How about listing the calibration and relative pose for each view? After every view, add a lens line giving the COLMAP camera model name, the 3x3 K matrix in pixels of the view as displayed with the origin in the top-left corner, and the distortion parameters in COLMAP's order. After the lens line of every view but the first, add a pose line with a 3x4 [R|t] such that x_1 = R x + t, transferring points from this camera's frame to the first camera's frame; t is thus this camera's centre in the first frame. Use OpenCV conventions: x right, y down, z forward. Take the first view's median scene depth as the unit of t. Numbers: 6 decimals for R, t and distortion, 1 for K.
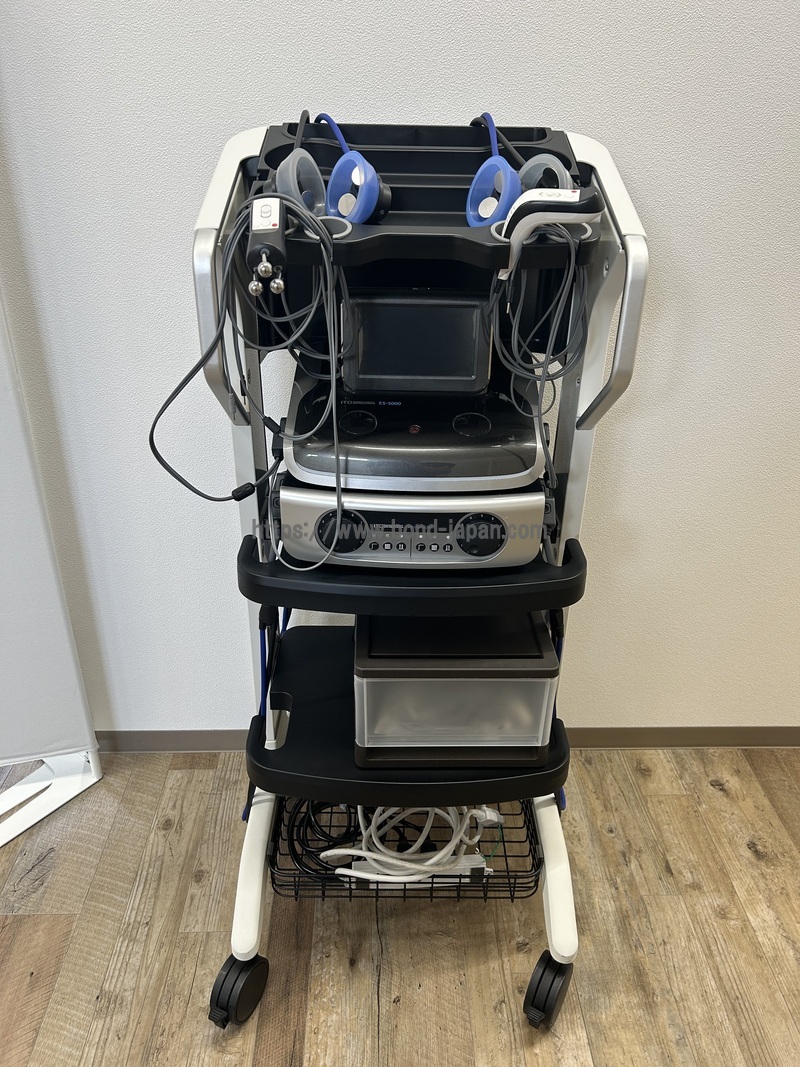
lens RADIAL K [[798.8, 0, 400.0], [0, 798.8, 533.5], [0, 0, 1]] dist [-0.000492, -0.004563]
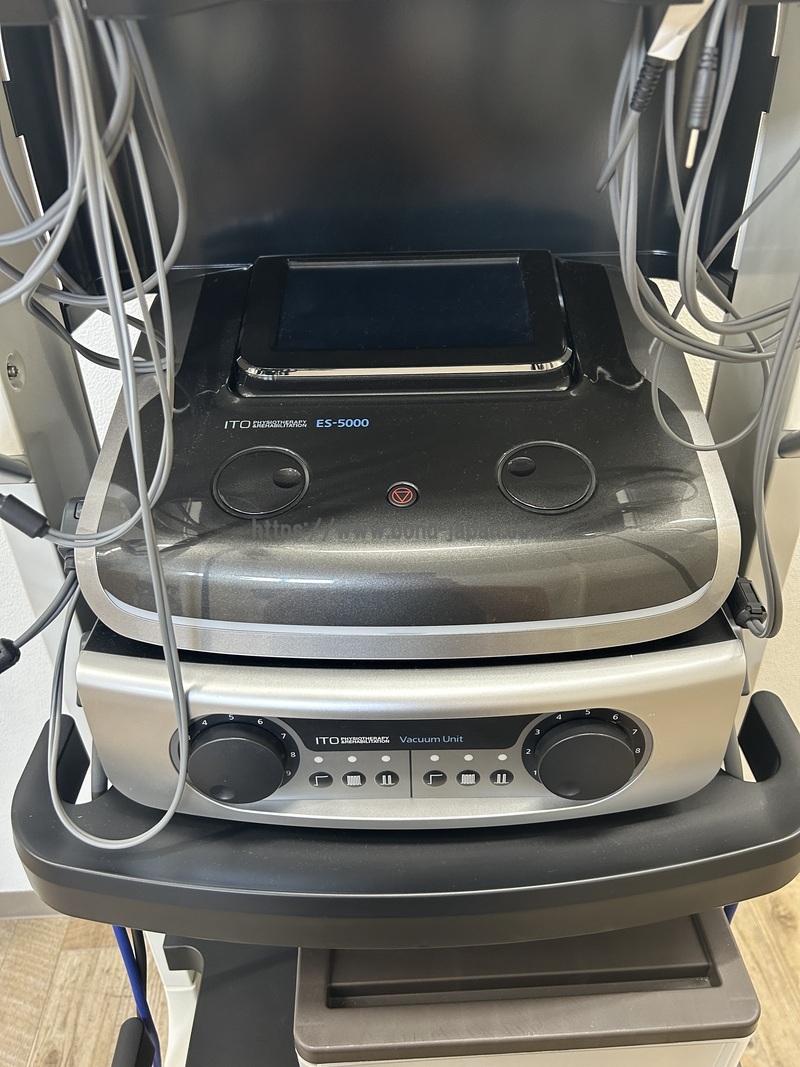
lens RADIAL K [[813.9, 0, 403.8], [0, 813.9, 508.1], [0, 0, 1]] dist [-0.038434, -0.003537]
pose [[0.998669, -0.051520, 0.002323, 0.016135], [0.051323, 0.997256, 0.053359, -0.143046], [-0.005066, -0.053169, 0.998573, 0.588731]]
